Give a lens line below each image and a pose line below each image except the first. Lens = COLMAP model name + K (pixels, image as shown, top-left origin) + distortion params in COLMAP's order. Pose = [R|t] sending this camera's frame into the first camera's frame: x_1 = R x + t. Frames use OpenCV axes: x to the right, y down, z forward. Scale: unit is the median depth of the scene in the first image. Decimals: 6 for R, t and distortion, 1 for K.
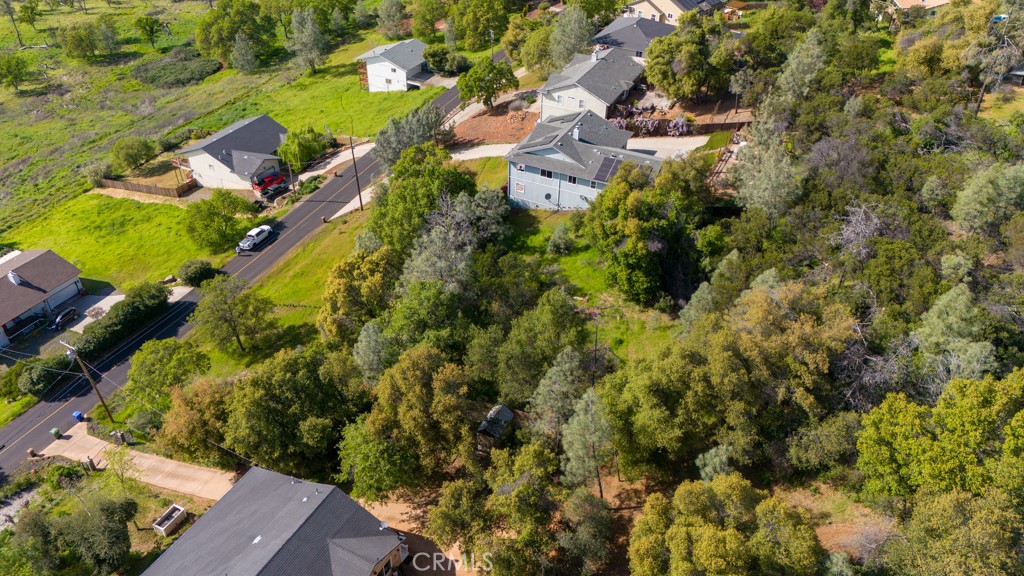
lens RADIAL K [[721.0, 0, 512.0], [0, 721.0, 288.0], [0, 0, 1]] dist [0.085155, -0.041277]
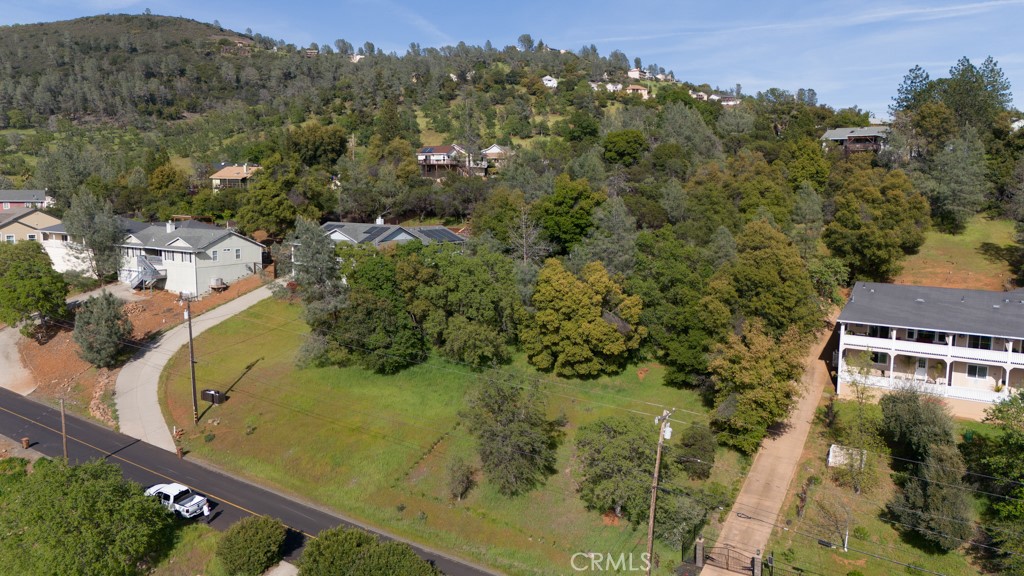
lens RADIAL K [[749.3, 0, 512.0], [0, 749.3, 288.0], [0, 0, 1]] dist [0.062049, -0.050480]
pose [[0.113308, -0.155742, 0.981278, -0.685530], [0.589896, 0.805270, 0.059692, -0.066261], [-0.799490, 0.572088, 0.183115, 0.509049]]
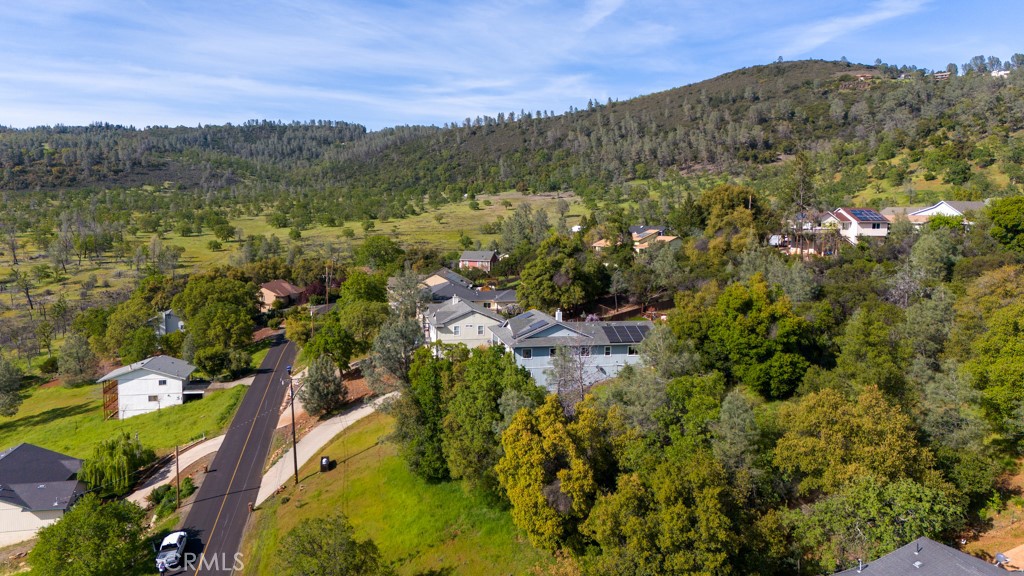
lens RADIAL K [[749.3, 0, 512.0], [0, 749.3, 288.0], [0, 0, 1]] dist [0.062049, -0.050480]
pose [[0.796364, -0.078064, 0.599758, -0.412026], [0.371605, 0.845542, -0.383366, 0.088924], [-0.477193, 0.528172, 0.702368, 0.208942]]
